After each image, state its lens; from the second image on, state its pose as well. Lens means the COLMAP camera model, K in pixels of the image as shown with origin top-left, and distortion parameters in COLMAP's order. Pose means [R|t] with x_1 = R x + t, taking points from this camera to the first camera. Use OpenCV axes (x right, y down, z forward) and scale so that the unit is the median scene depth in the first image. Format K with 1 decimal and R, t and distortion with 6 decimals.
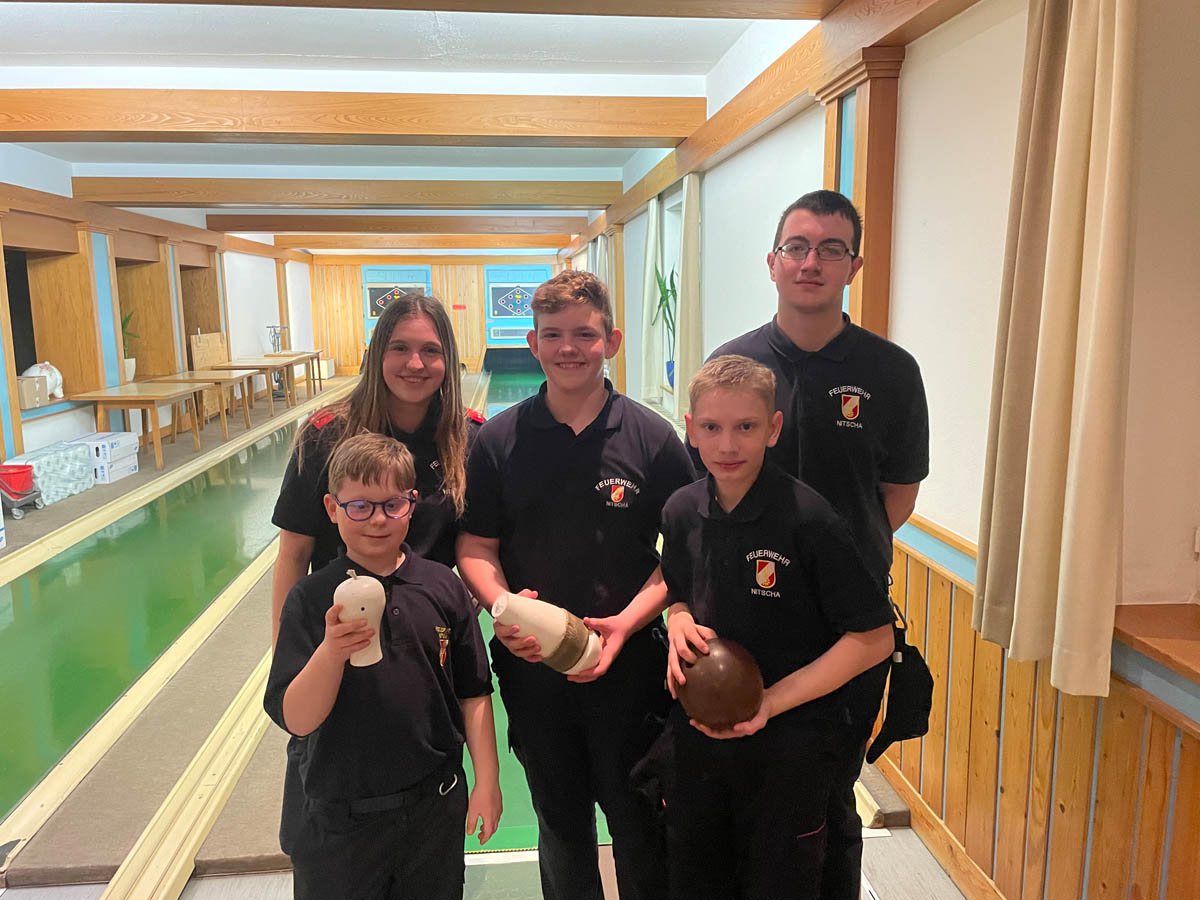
lens RADIAL K [[900.6, 0, 612.7], [0, 900.6, 432.8], [0, 0, 1]] dist [0.083881, -0.112740]
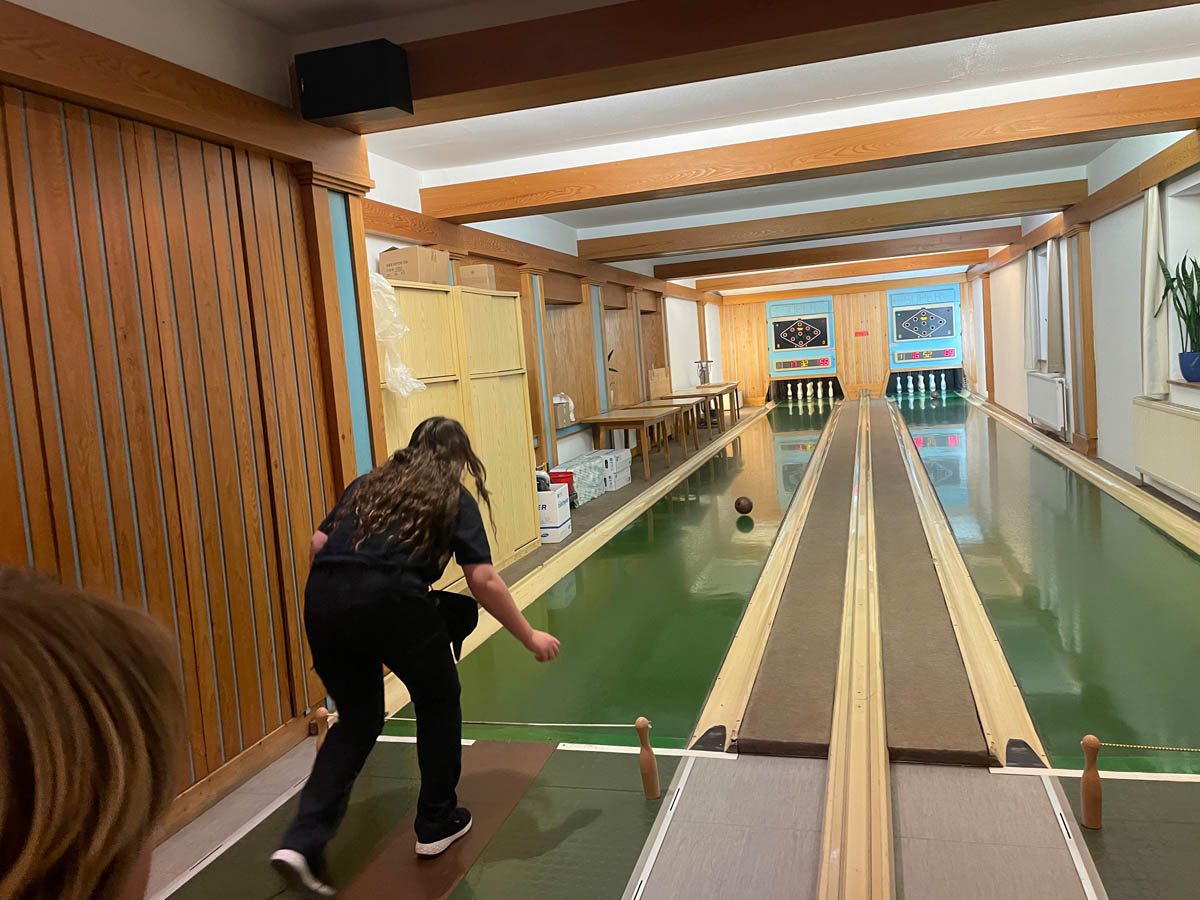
lens RADIAL K [[900.6, 0, 612.7], [0, 900.6, 432.8], [0, 0, 1]] dist [0.083881, -0.112740]
pose [[0.924218, -0.028360, -0.380810, -0.079420], [0.011885, 0.998892, -0.045545, 0.025346], [0.381680, 0.037568, 0.923531, -0.067243]]
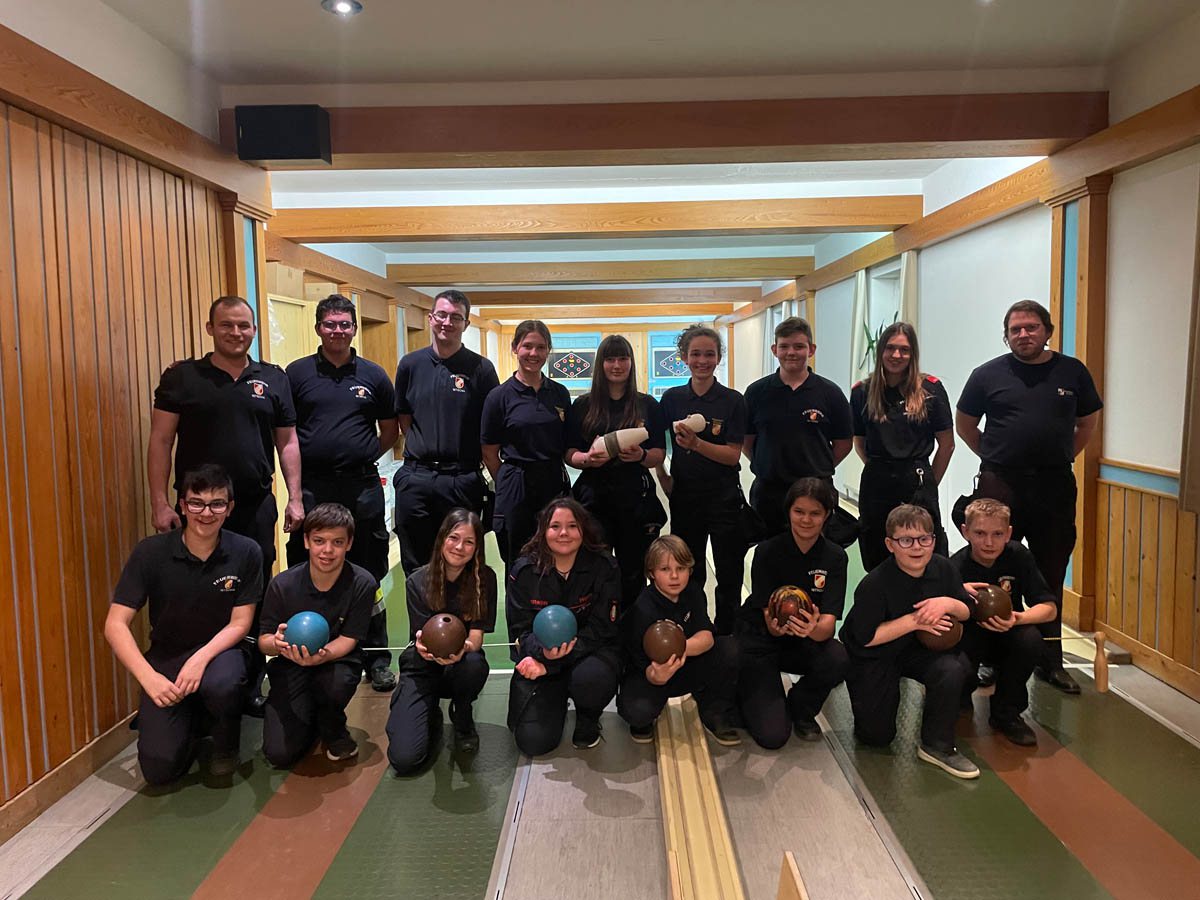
lens RADIAL K [[900.6, 0, 612.7], [0, 900.6, 432.8], [0, 0, 1]] dist [0.083881, -0.112740]
pose [[0.993081, 0.000676, -0.117431, -0.098040], [-0.009638, 0.997079, -0.075762, 0.043670], [0.117037, 0.076370, 0.990187, -0.179149]]
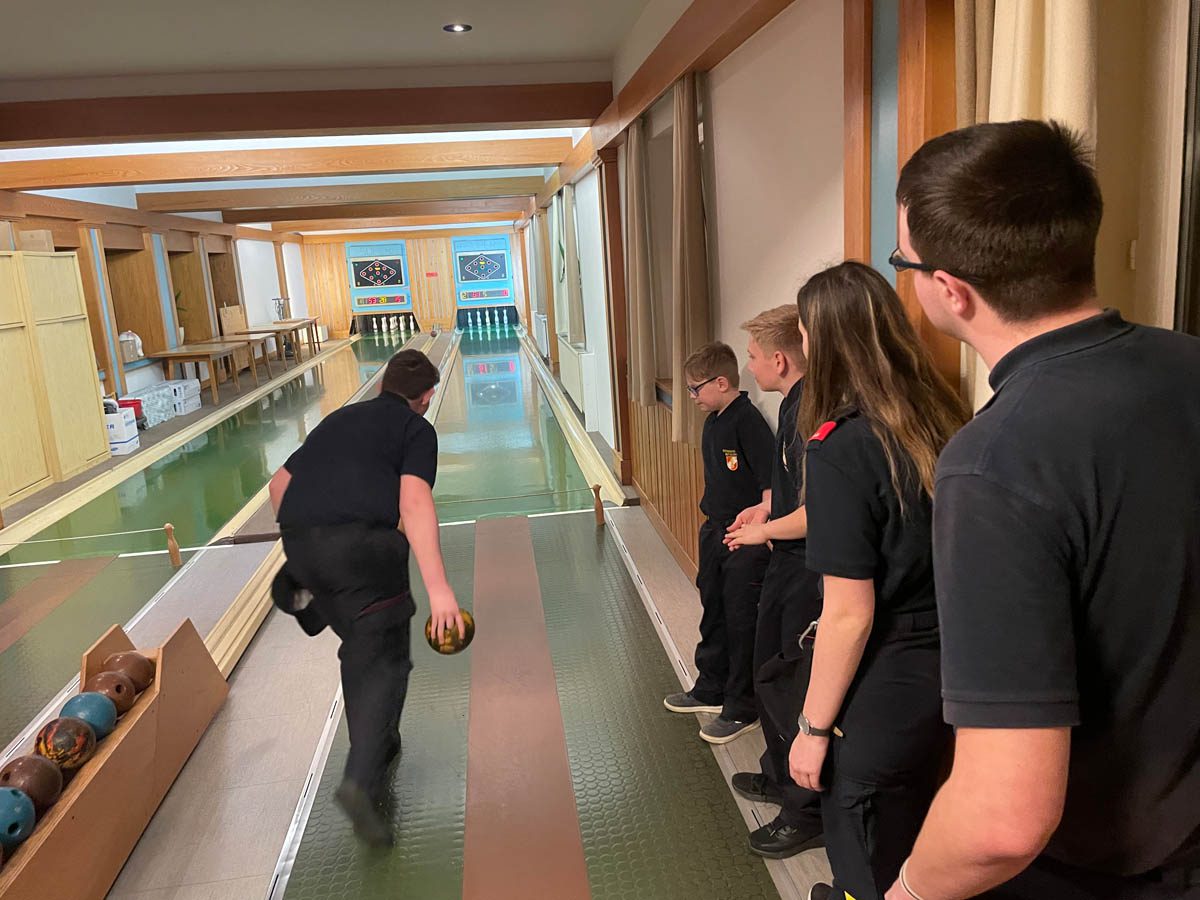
lens RADIAL K [[900.6, 0, 612.7], [0, 900.6, 432.8], [0, 0, 1]] dist [0.083881, -0.112740]
pose [[0.998533, -0.052296, 0.014001, 0.063275], [0.051618, 0.997648, 0.045096, 0.040865], [-0.016326, -0.044307, 0.998885, -0.311540]]
